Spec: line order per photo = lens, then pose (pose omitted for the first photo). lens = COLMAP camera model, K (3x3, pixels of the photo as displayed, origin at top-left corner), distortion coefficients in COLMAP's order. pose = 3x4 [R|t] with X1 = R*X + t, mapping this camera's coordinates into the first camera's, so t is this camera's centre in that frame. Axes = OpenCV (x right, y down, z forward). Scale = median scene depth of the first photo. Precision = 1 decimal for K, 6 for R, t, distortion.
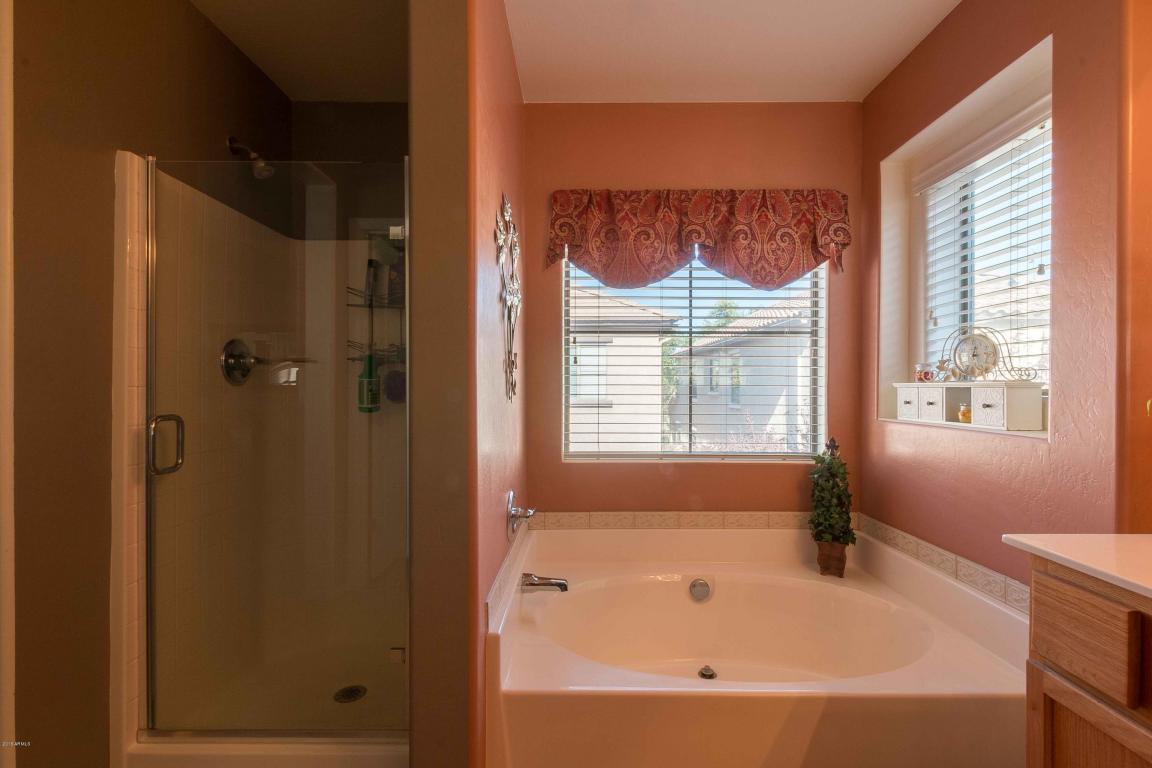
lens RADIAL K [[523.7, 0, 576.5], [0, 523.7, 383.4], [0, 0, 1]] dist [0.003215, -0.001058]
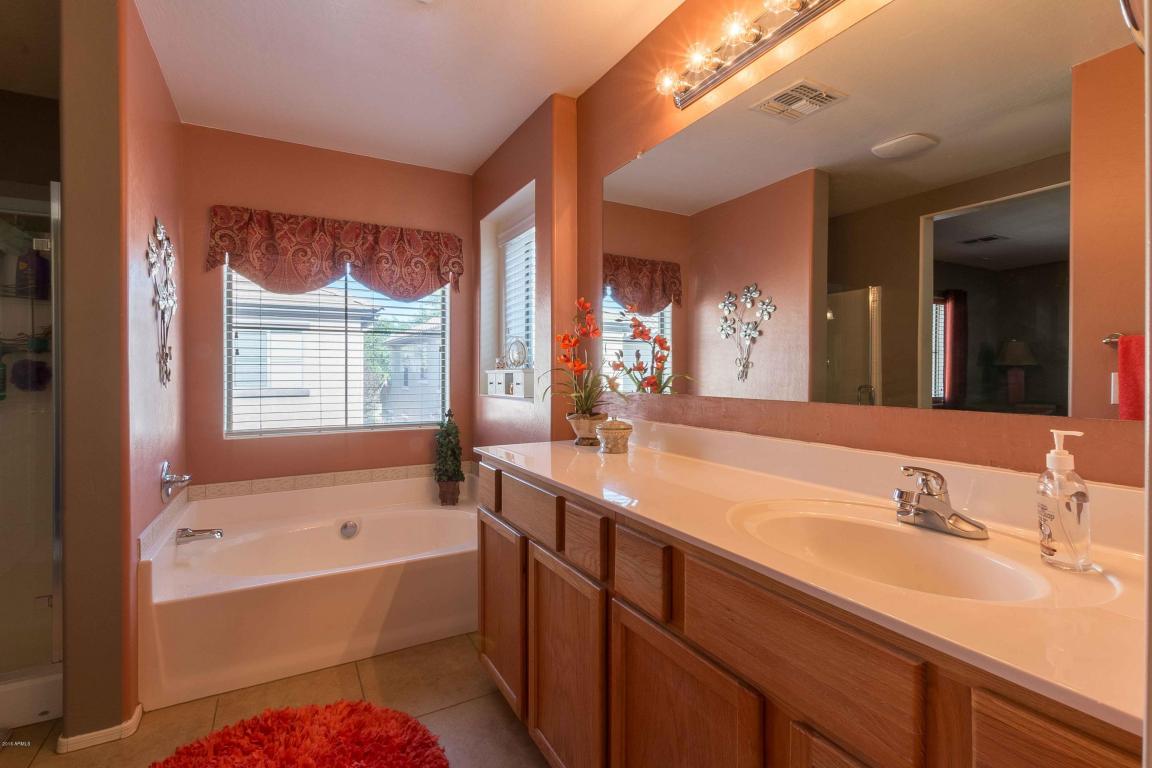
lens RADIAL K [[523.7, 0, 570.2], [0, 523.7, 370.2], [0, 0, 1]] dist [0.003215, -0.001058]
pose [[0.872174, -0.002709, 0.489188, 0.075684], [0.003618, 0.999993, -0.000913, 0.000724], [-0.489182, 0.002567, 0.872178, -0.395634]]
